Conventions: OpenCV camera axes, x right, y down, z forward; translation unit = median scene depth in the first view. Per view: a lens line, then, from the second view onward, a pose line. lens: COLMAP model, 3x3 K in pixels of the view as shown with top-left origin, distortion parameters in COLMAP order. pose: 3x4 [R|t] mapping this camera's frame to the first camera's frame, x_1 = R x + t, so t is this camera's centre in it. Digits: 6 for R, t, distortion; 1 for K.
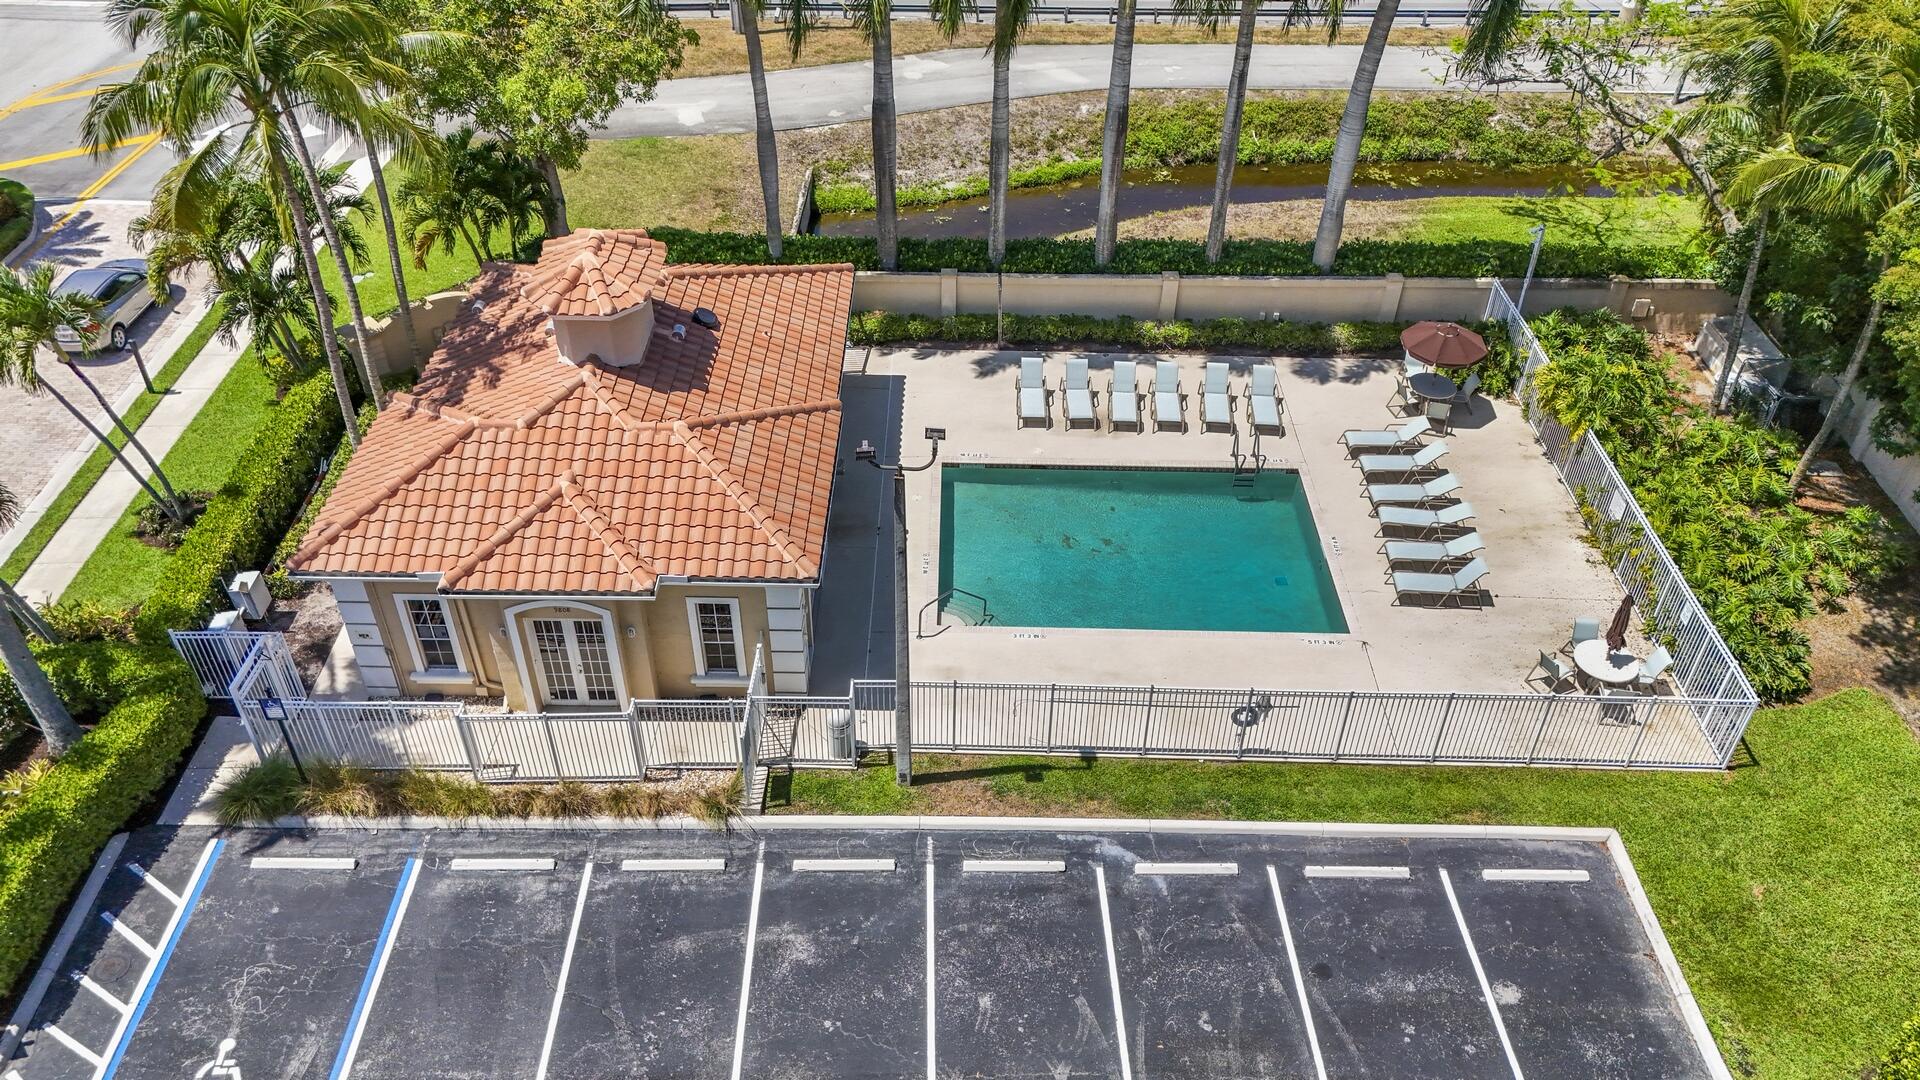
lens RADIAL K [[1377.3, 0, 943.6], [0, 1377.3, 545.6], [0, 0, 1]] dist [0.073263, -0.086163]
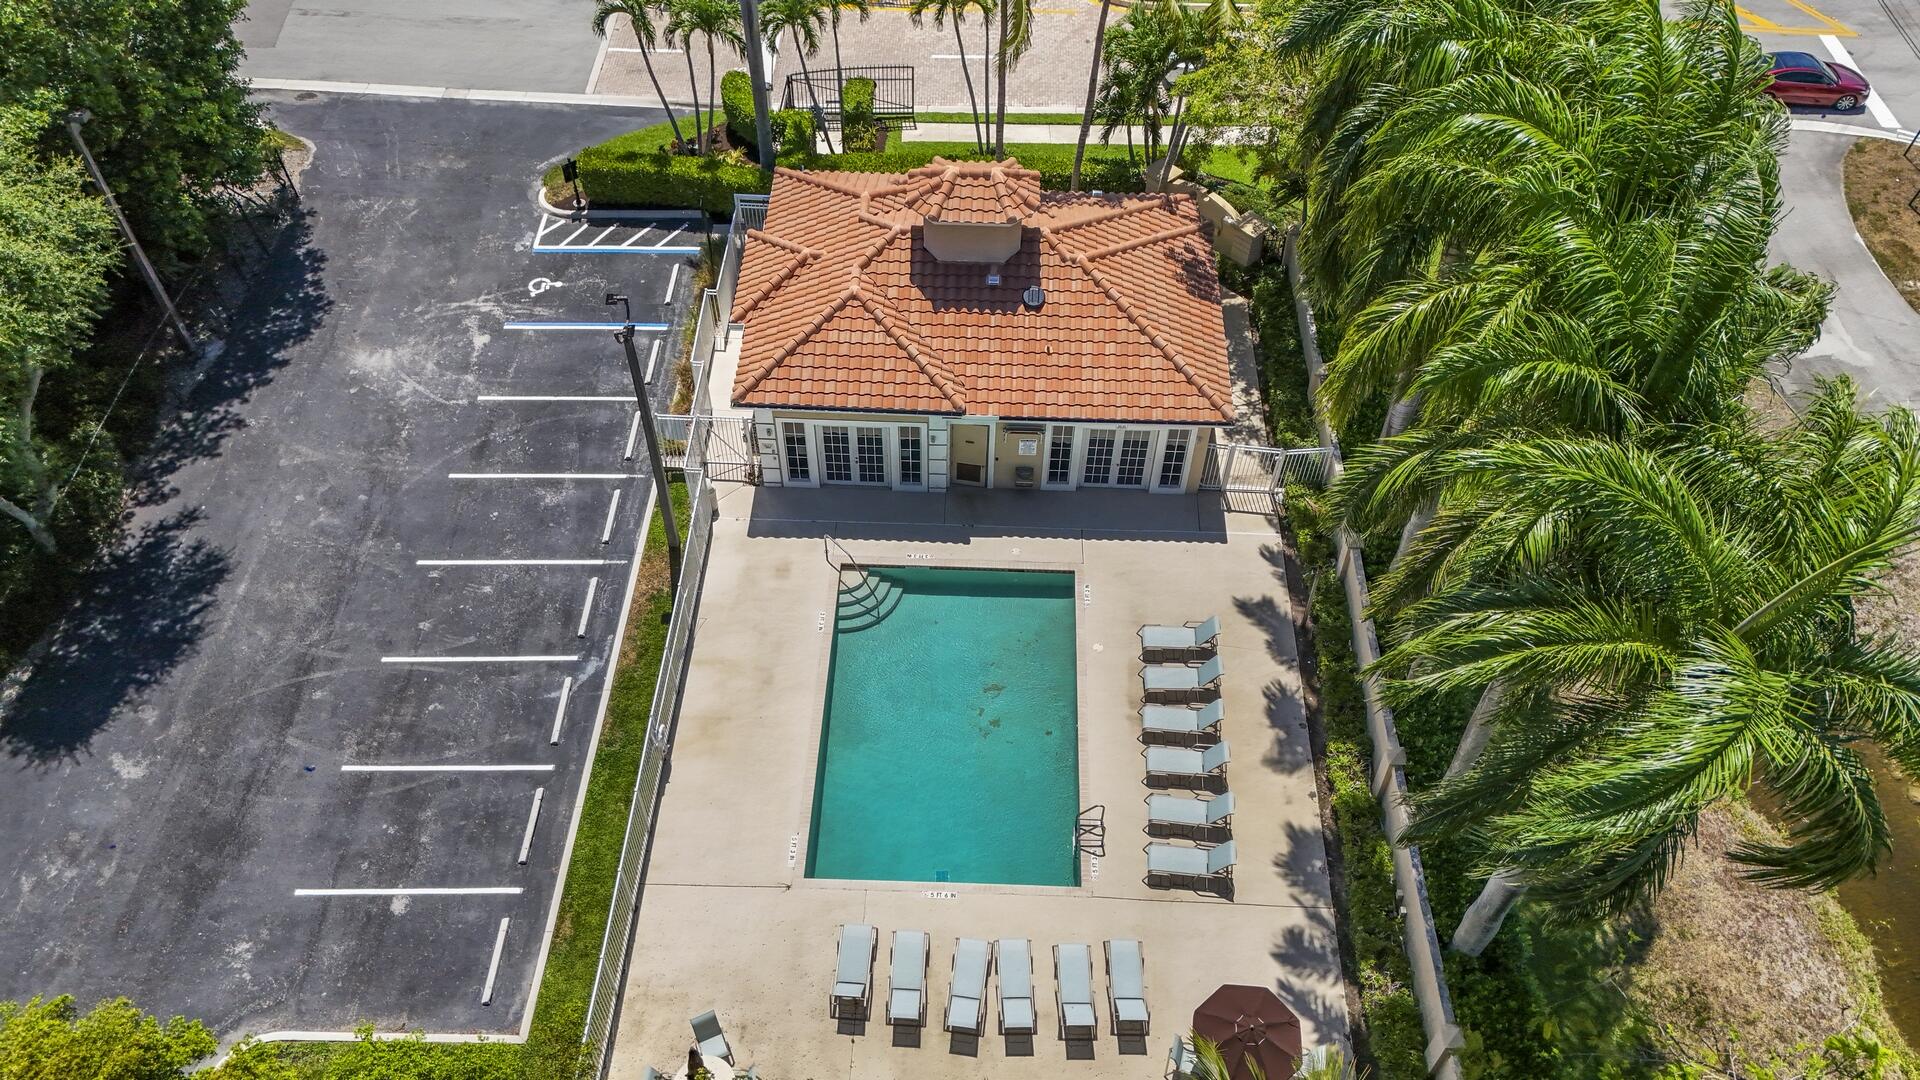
lens RADIAL K [[1377.3, 0, 943.6], [0, 1377.3, 545.6], [0, 0, 1]] dist [0.073263, -0.086163]
pose [[-0.016483, 0.765005, -0.643813, 0.618087], [-0.630307, 0.491895, 0.600627, -0.594779], [0.776171, 0.415700, 0.474080, 0.407499]]
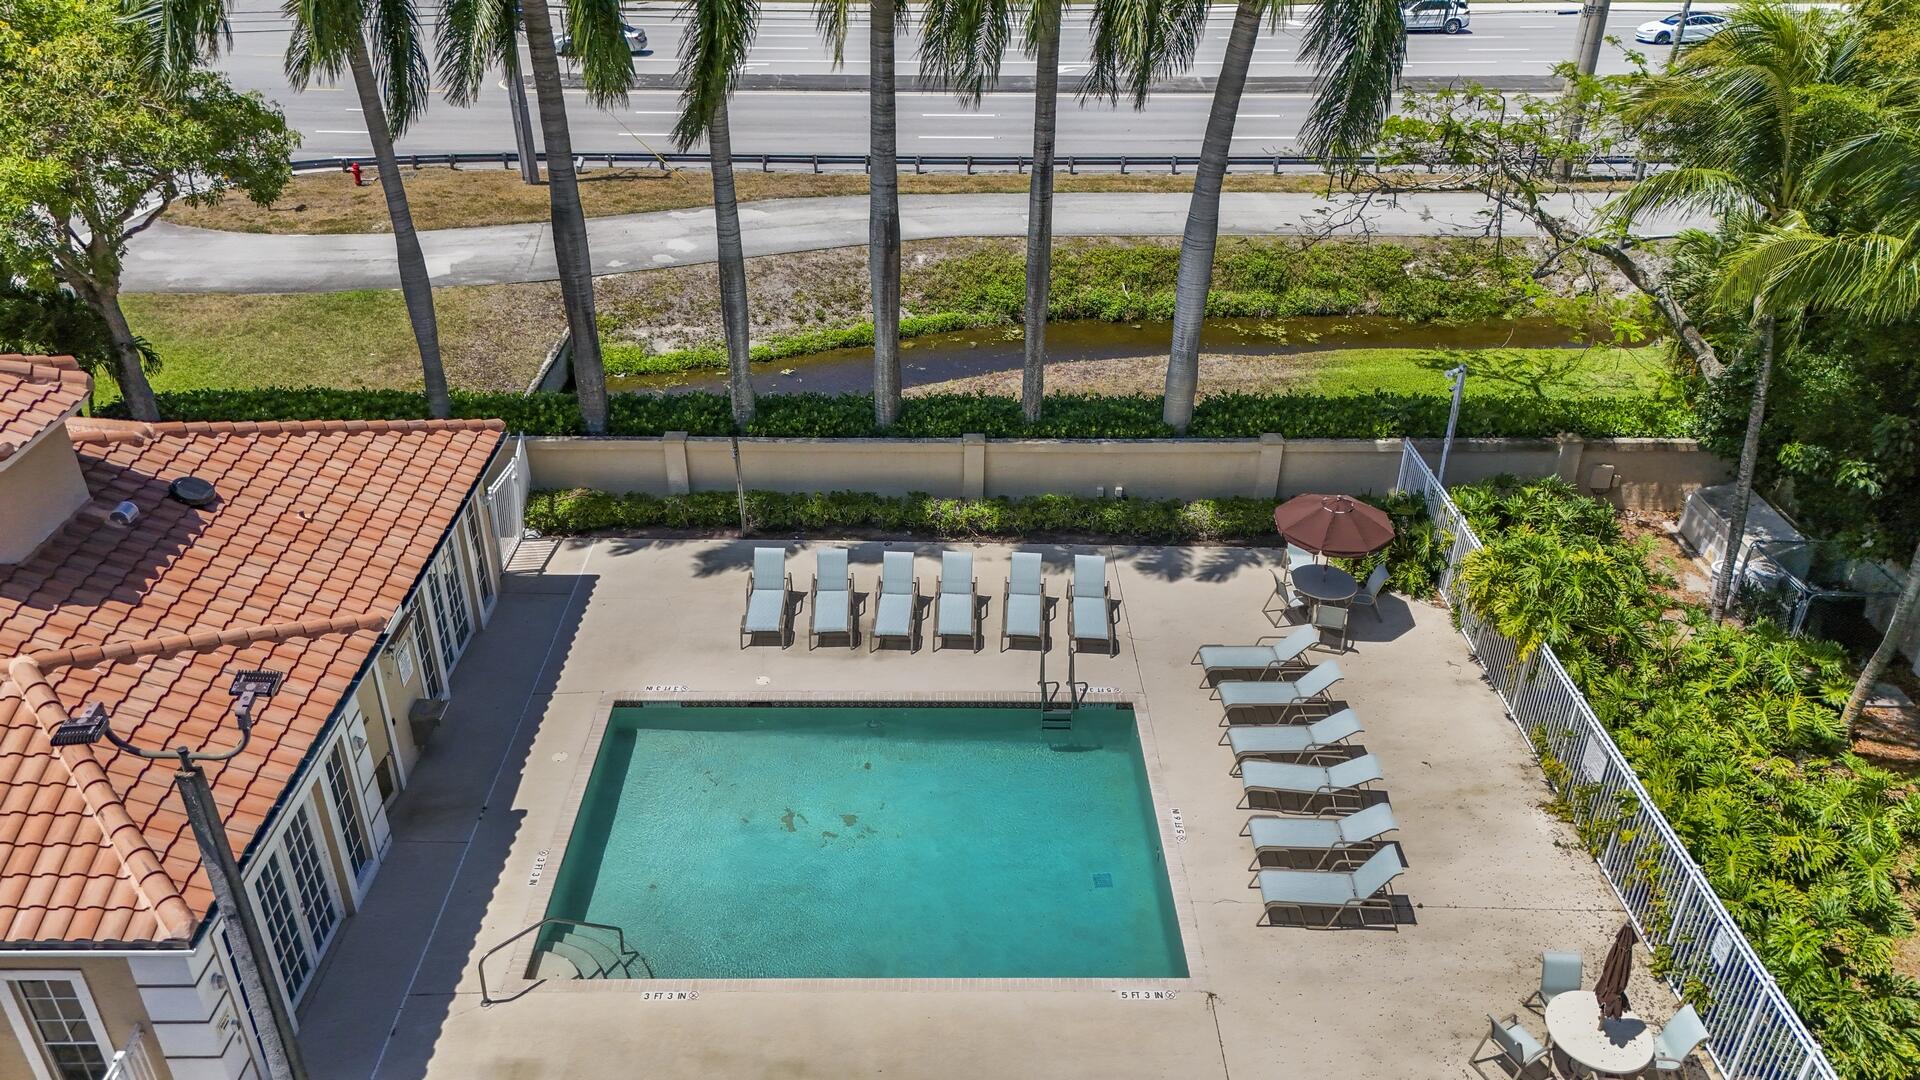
lens RADIAL K [[1377.3, 0, 943.6], [0, 1377.3, 545.6], [0, 0, 1]] dist [0.073263, -0.086163]
pose [[0.999745, -0.012360, 0.018874, 0.144124], [0.014969, 0.989309, -0.145064, -0.033161], [-0.016879, 0.145309, 0.989242, 0.296135]]
